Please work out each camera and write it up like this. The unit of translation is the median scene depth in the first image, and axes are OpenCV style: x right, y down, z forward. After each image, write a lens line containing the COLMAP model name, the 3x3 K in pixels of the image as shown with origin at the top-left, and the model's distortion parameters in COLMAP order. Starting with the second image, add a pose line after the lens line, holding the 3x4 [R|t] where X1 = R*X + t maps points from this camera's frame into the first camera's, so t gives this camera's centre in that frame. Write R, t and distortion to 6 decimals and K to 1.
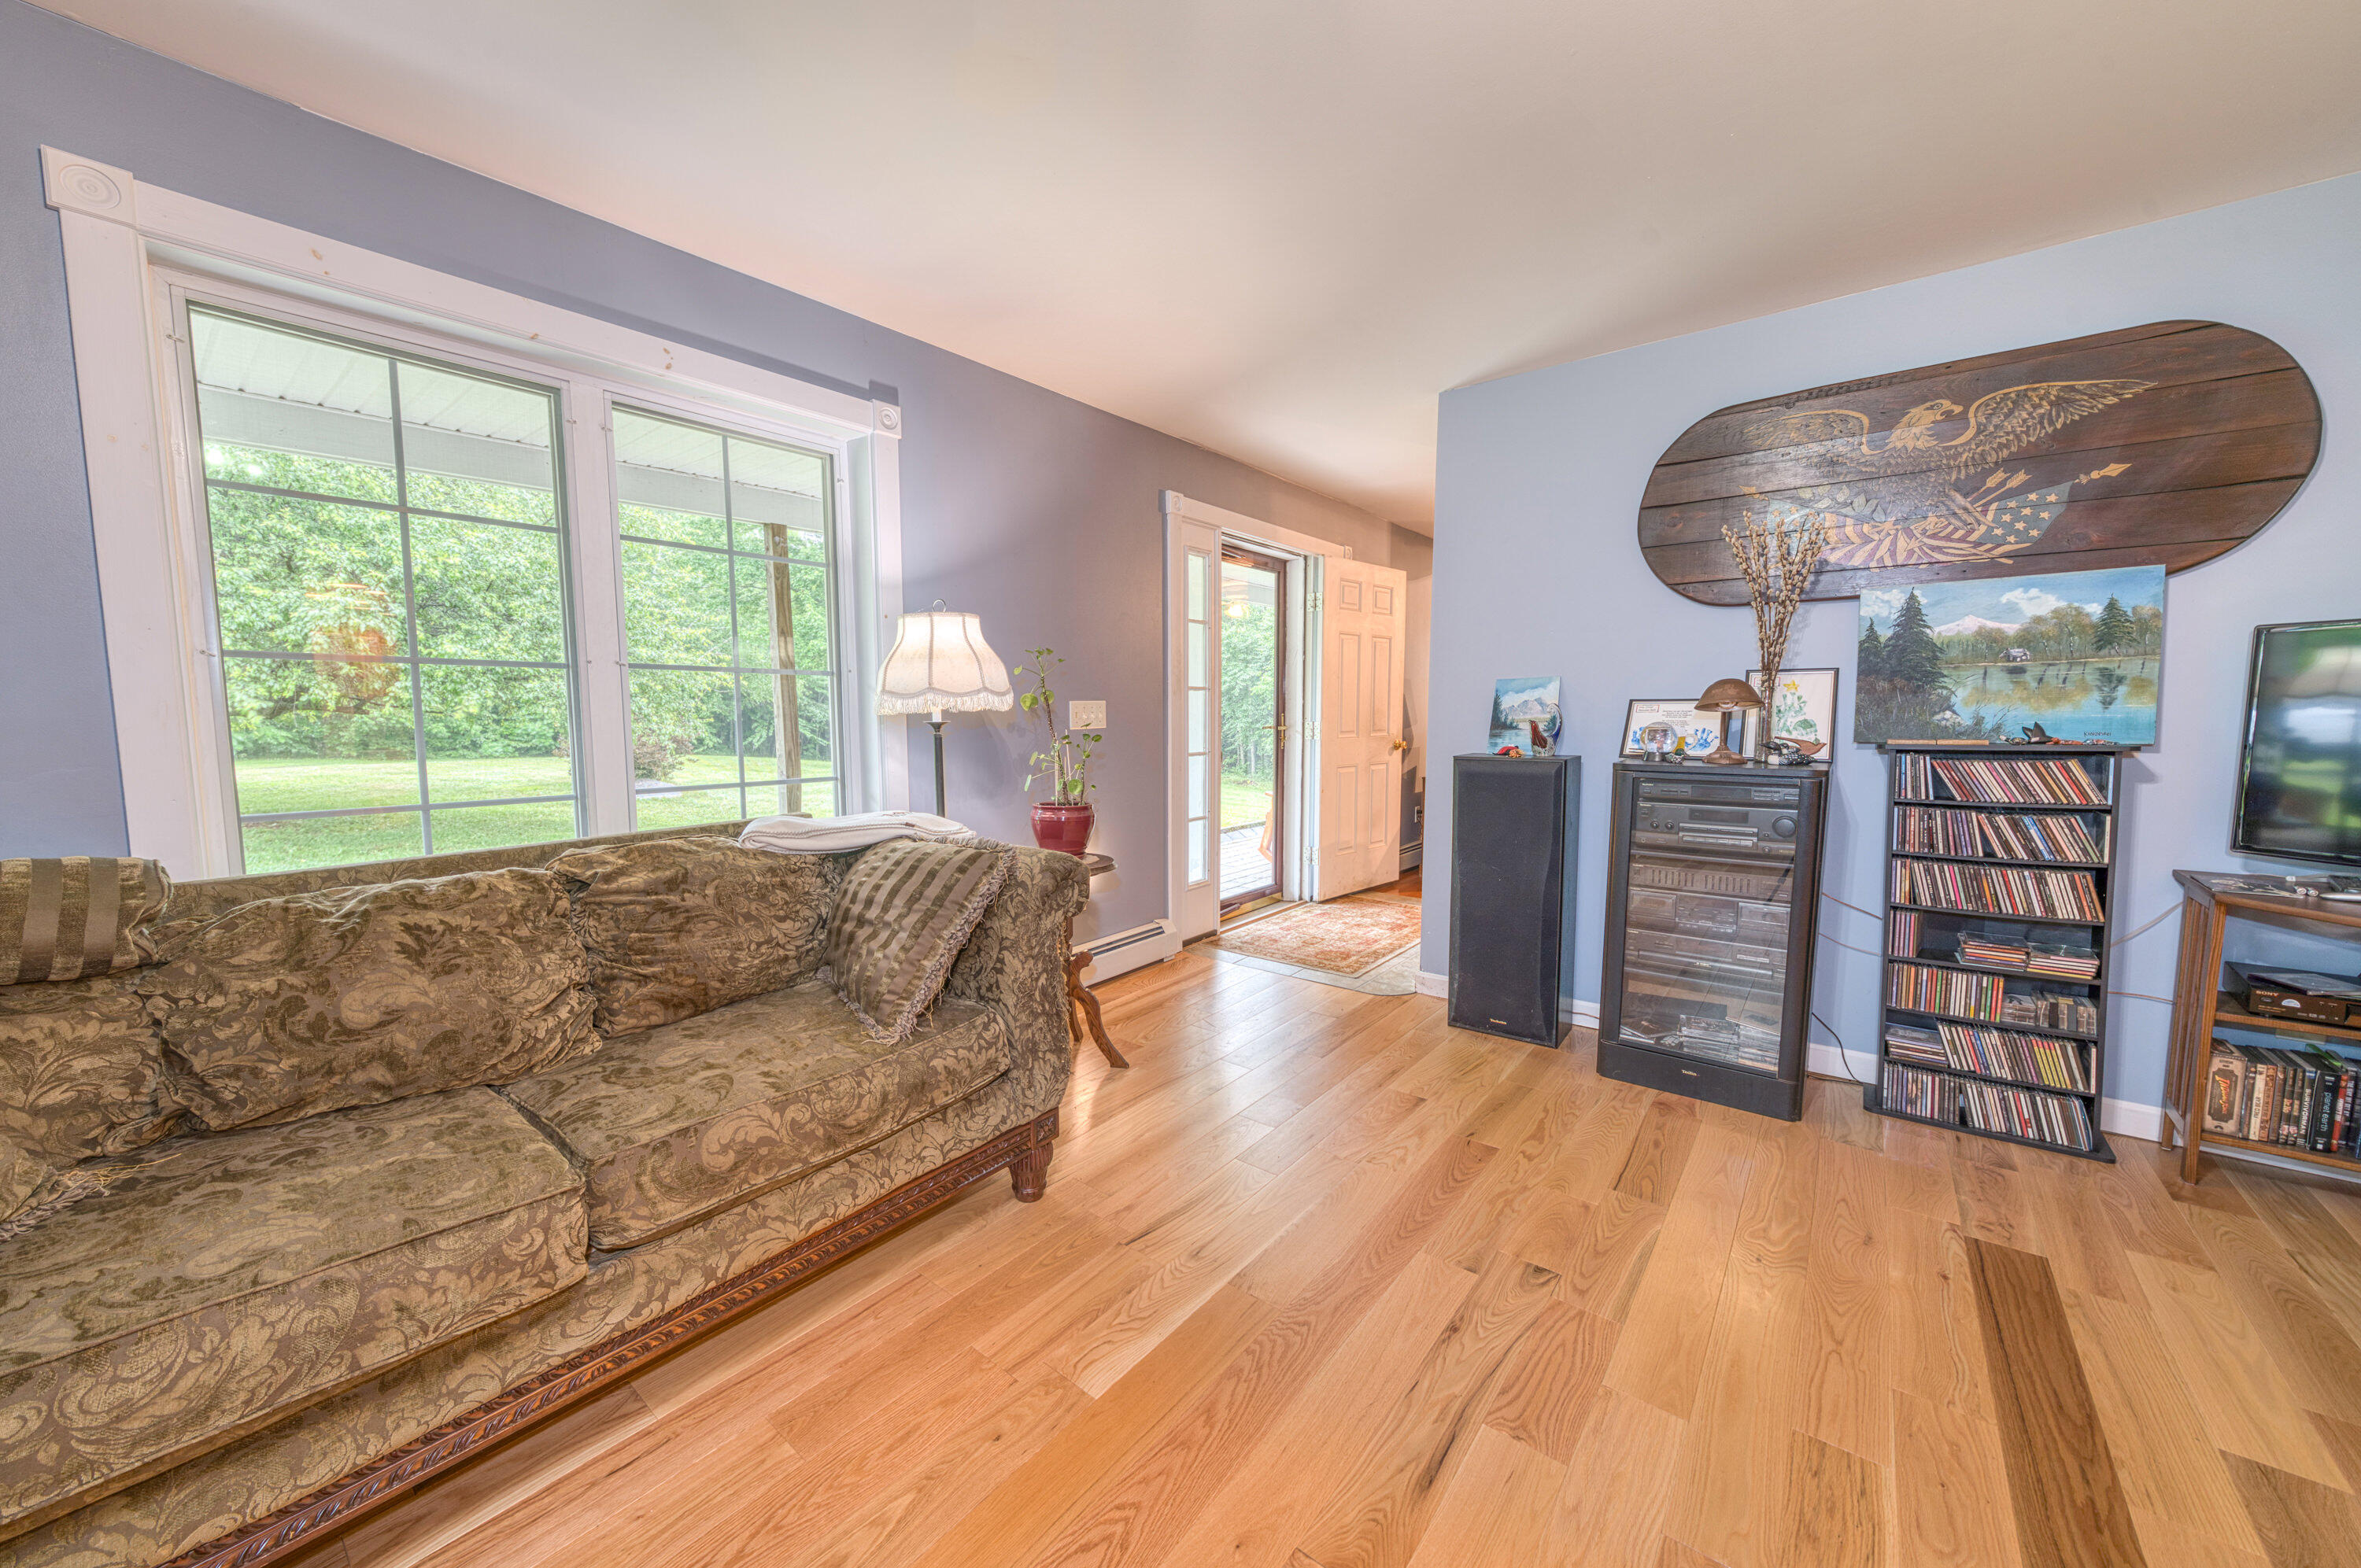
lens RADIAL K [[837.5, 0, 1165.9], [0, 837.5, 785.0], [0, 0, 1]] dist [-0.005749, -0.000940]
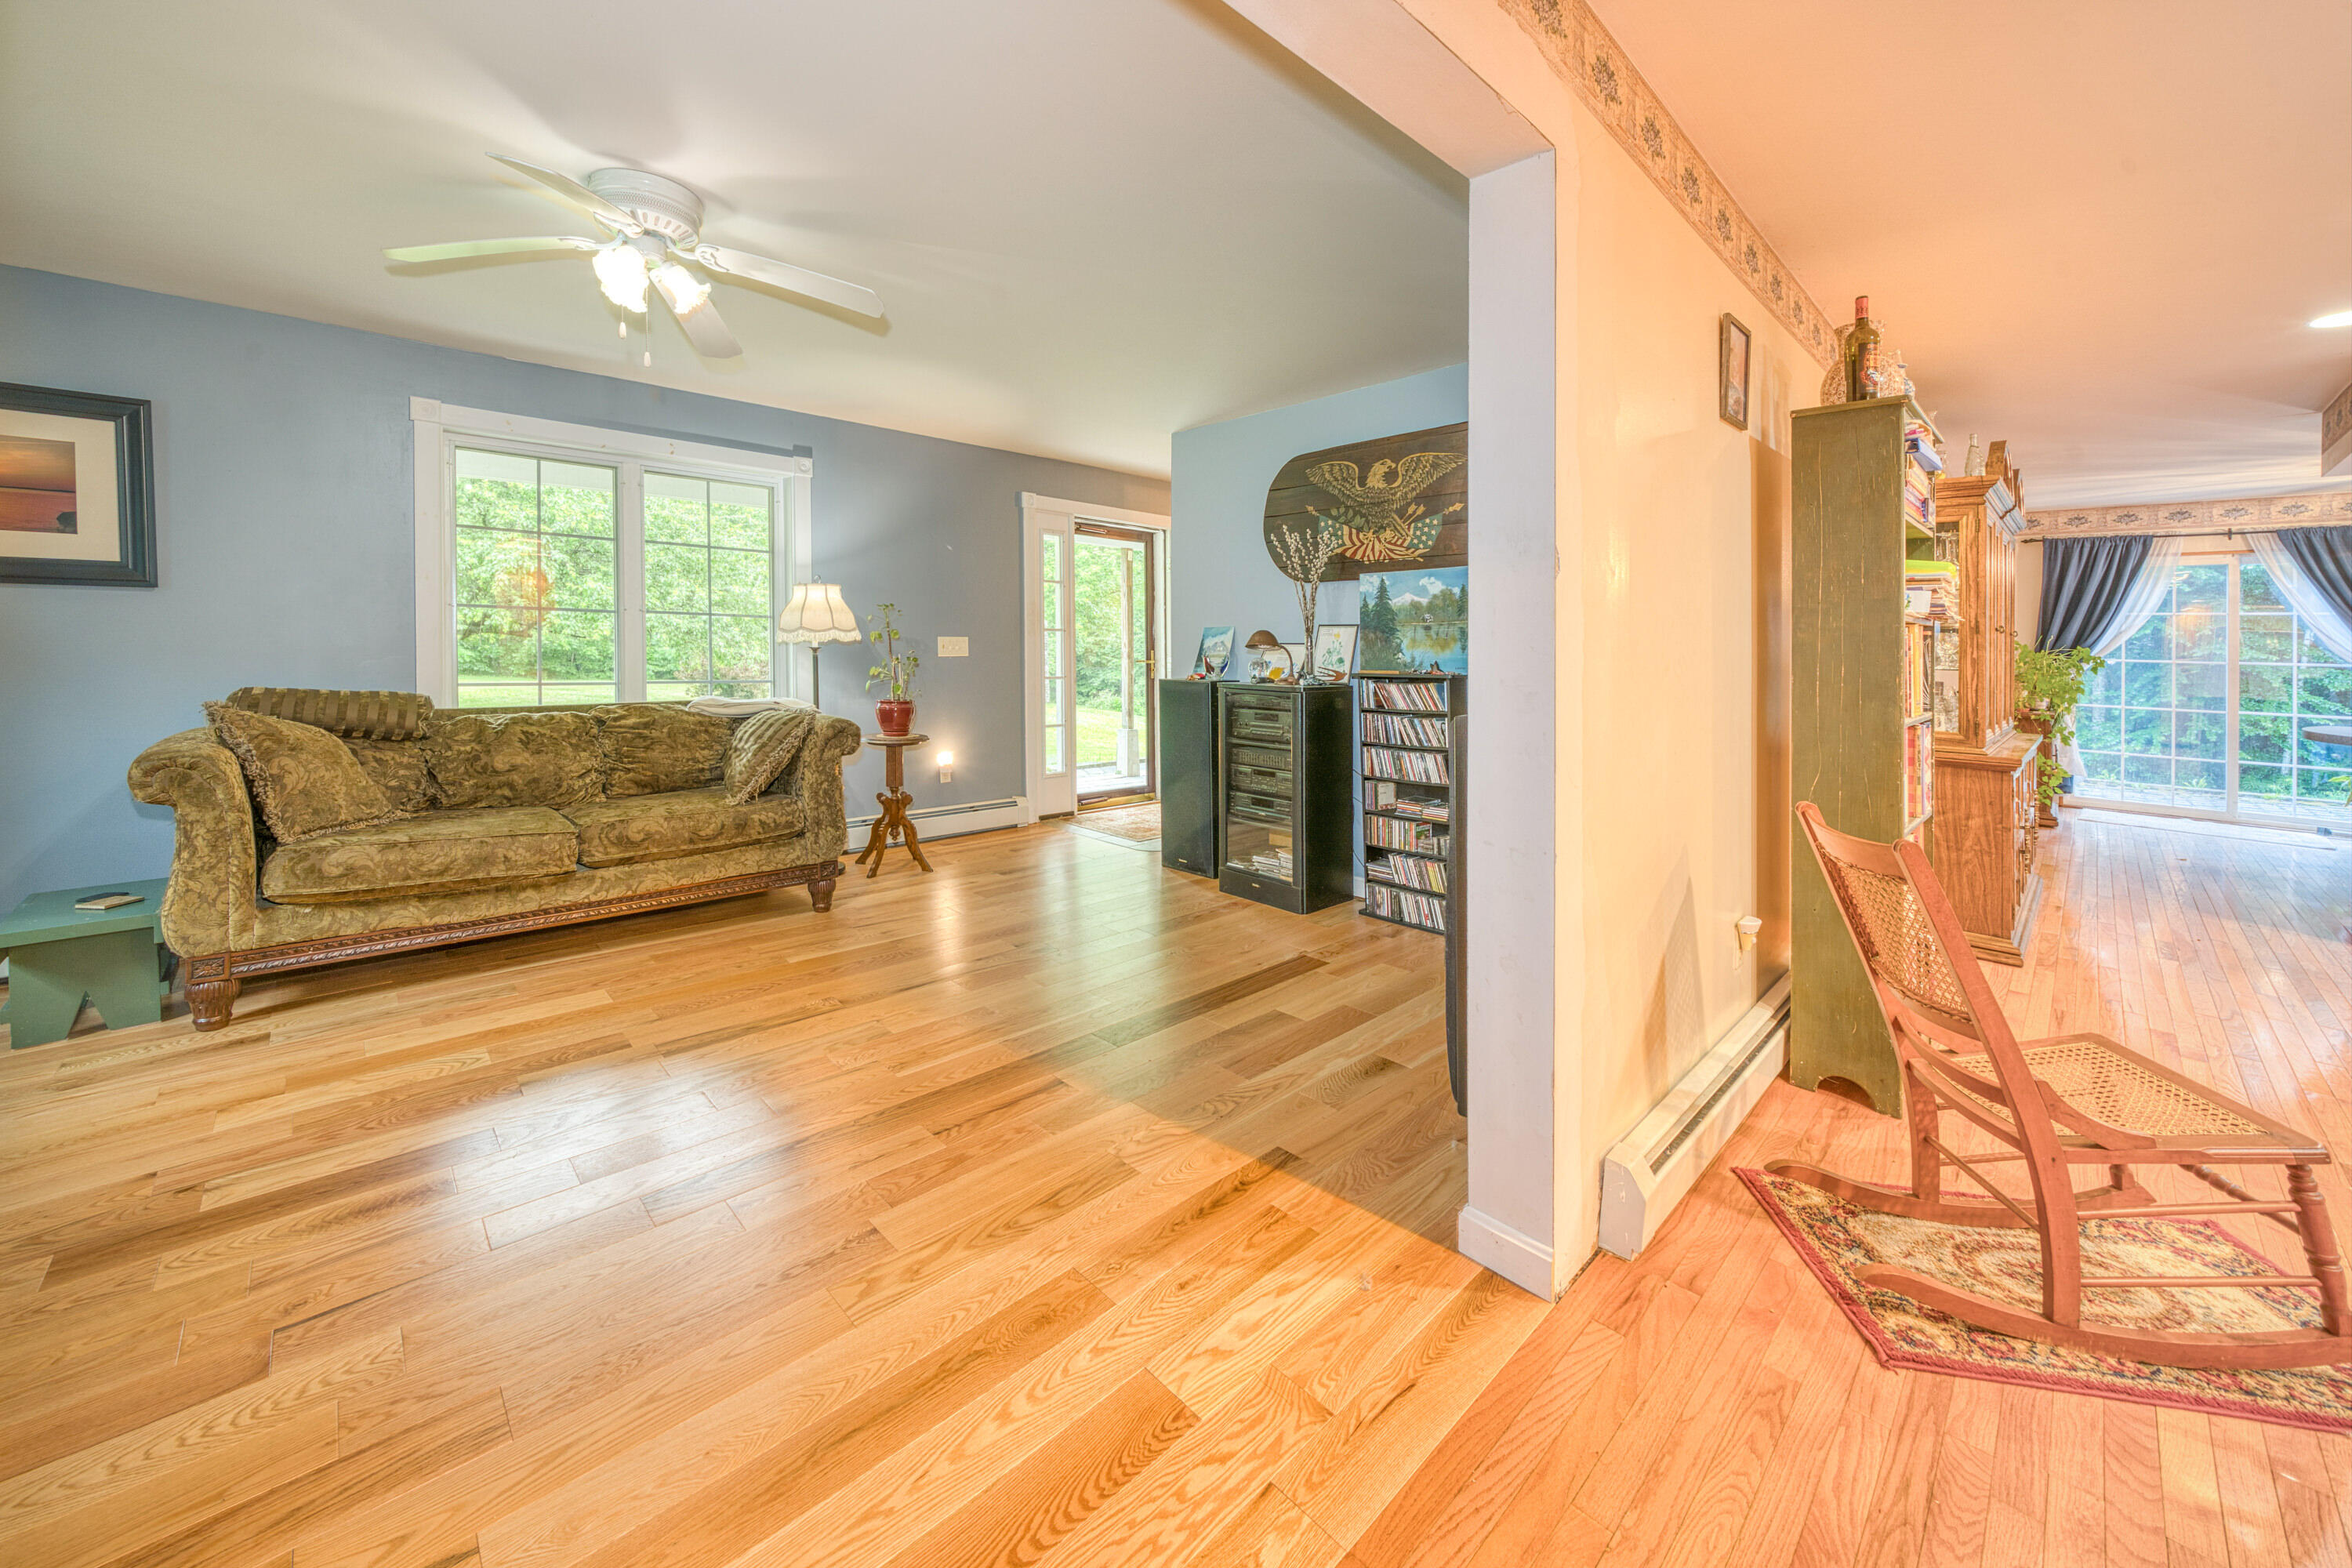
lens RADIAL K [[883.8, 0, 1144.5], [0, 883.8, 685.1], [0, 0, 1]] dist [-0.014194, -0.001285]
pose [[0.987381, 0.028396, -0.155794, 0.770927], [-0.036020, 0.998276, -0.046336, 0.069557], [0.154209, 0.051363, 0.986702, -0.750826]]
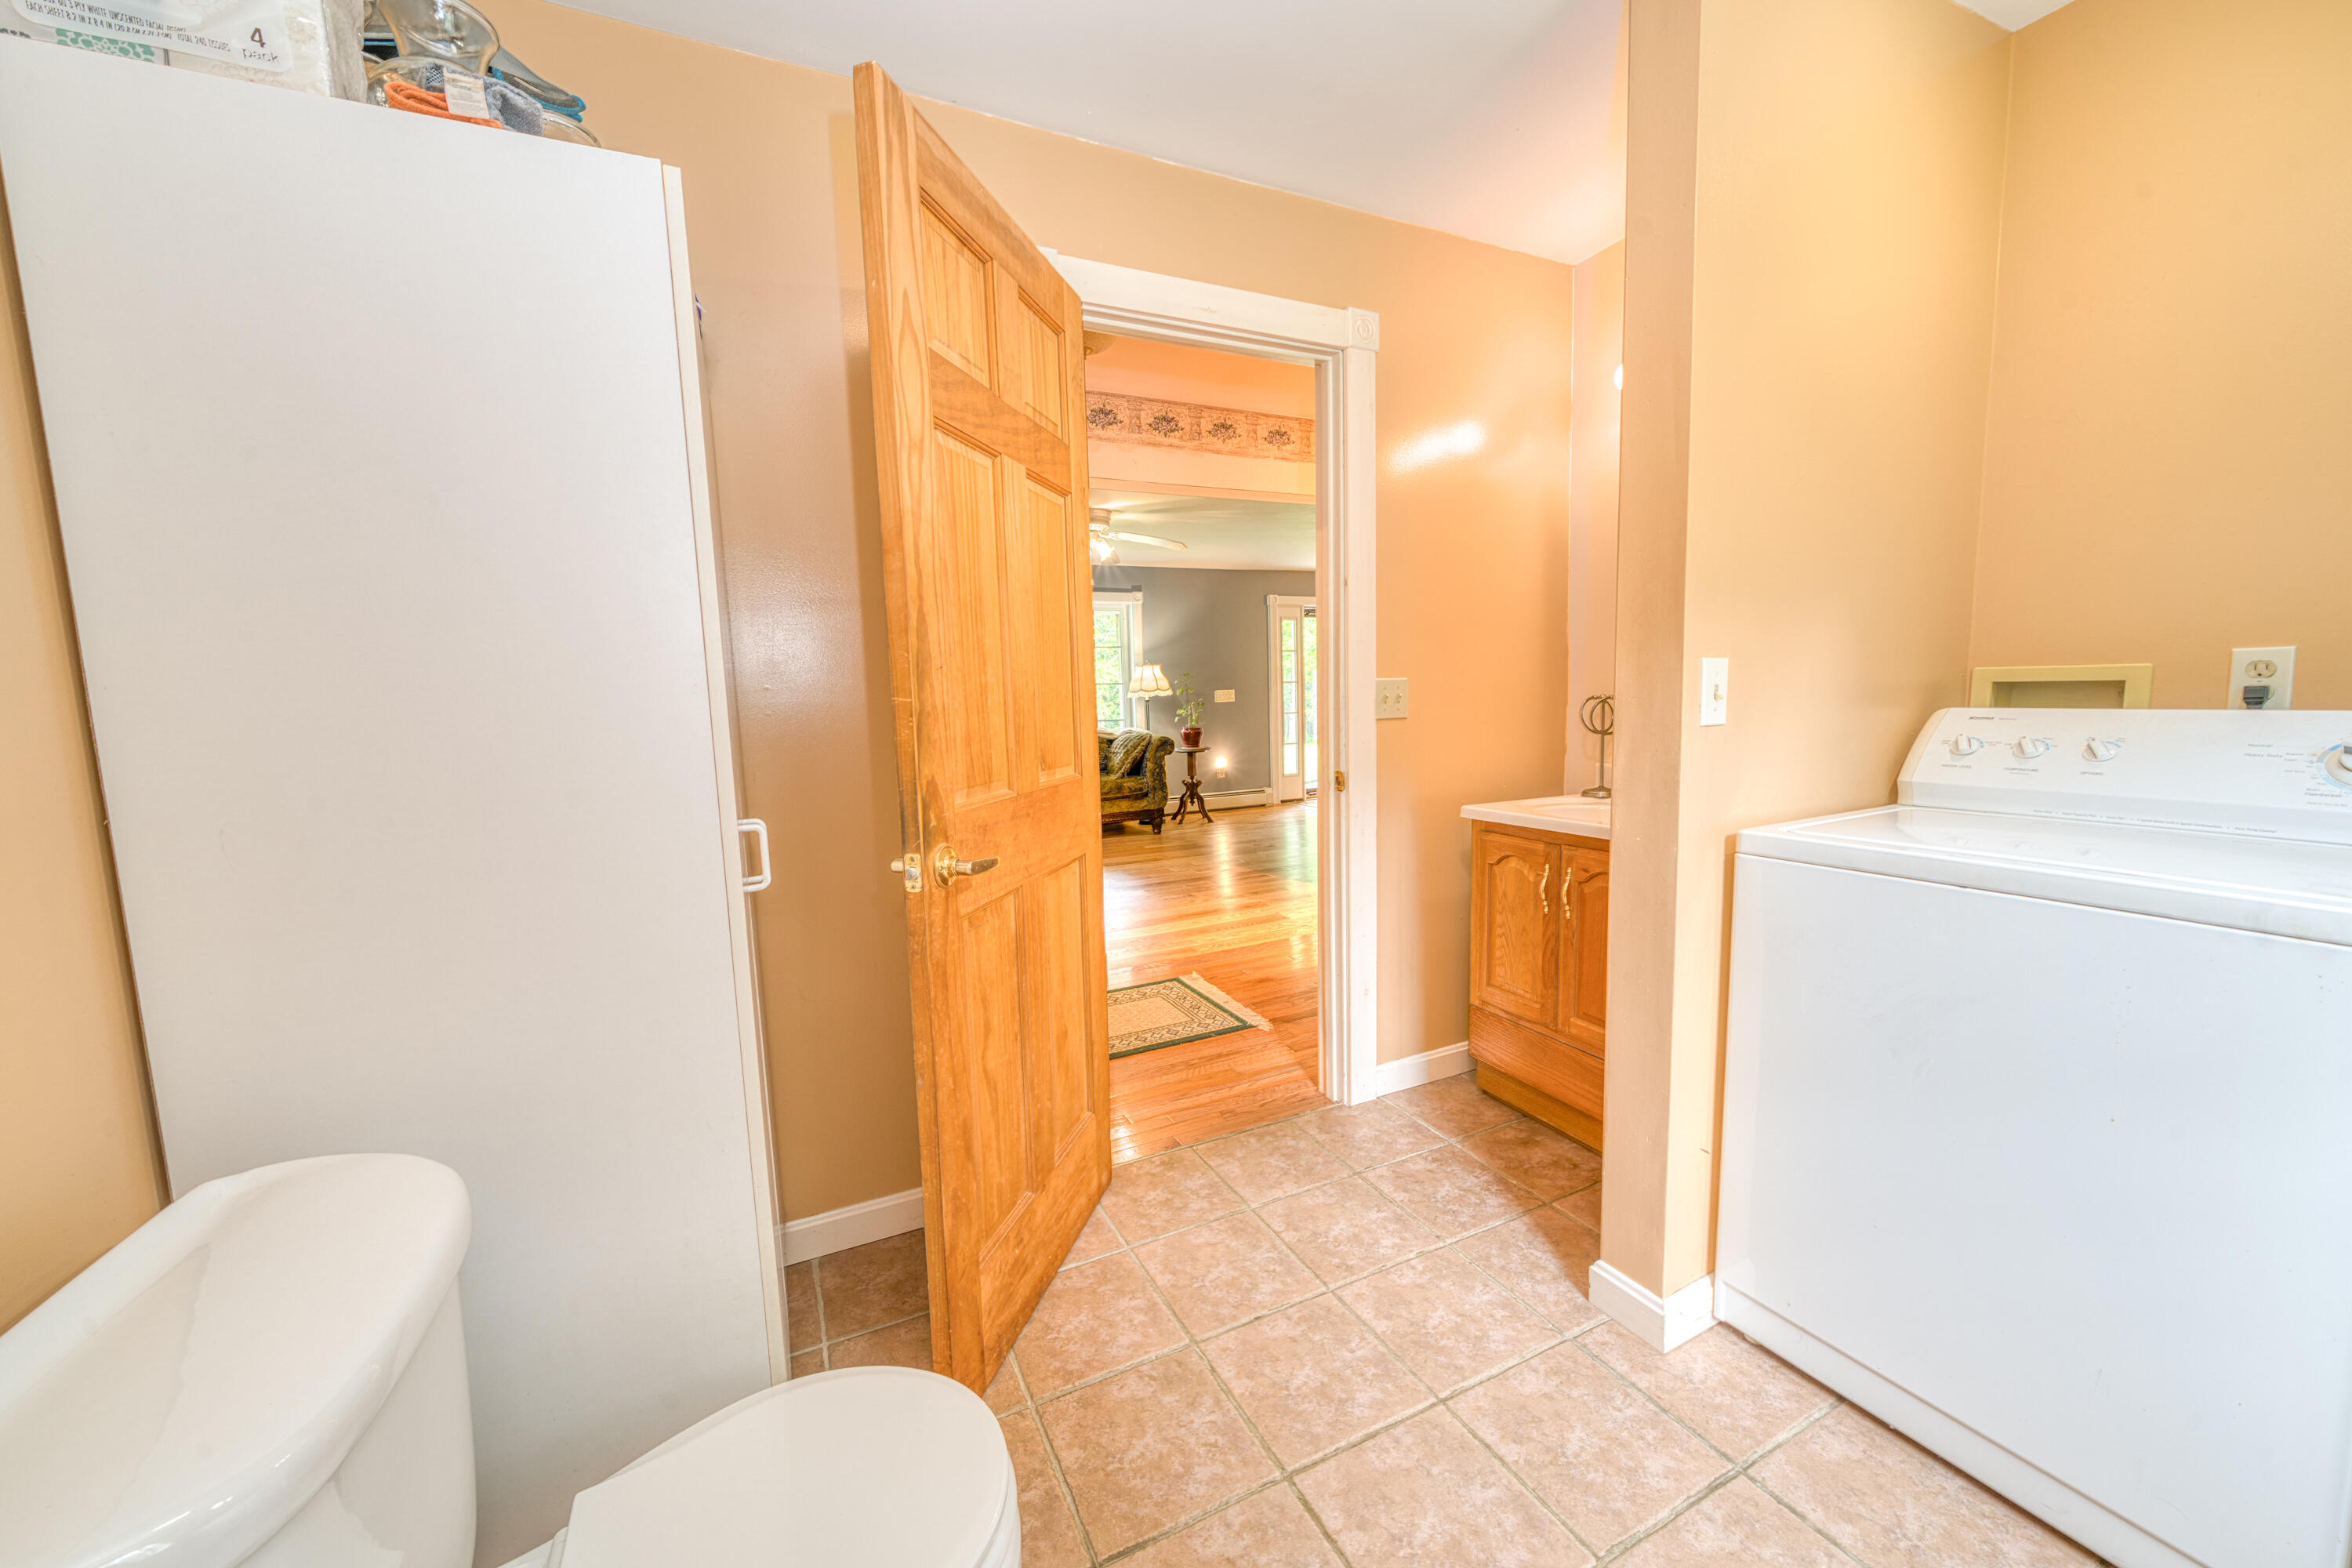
lens RADIAL K [[834.5, 0, 1161.5], [0, 834.5, 788.0], [0, 0, 1]] dist [-0.005749, -0.000940]
pose [[0.889413, 0.033821, -0.455852, 1.393611], [-0.020169, 0.999191, 0.034782, 0.167299], [0.456660, -0.021741, 0.889376, -2.028697]]
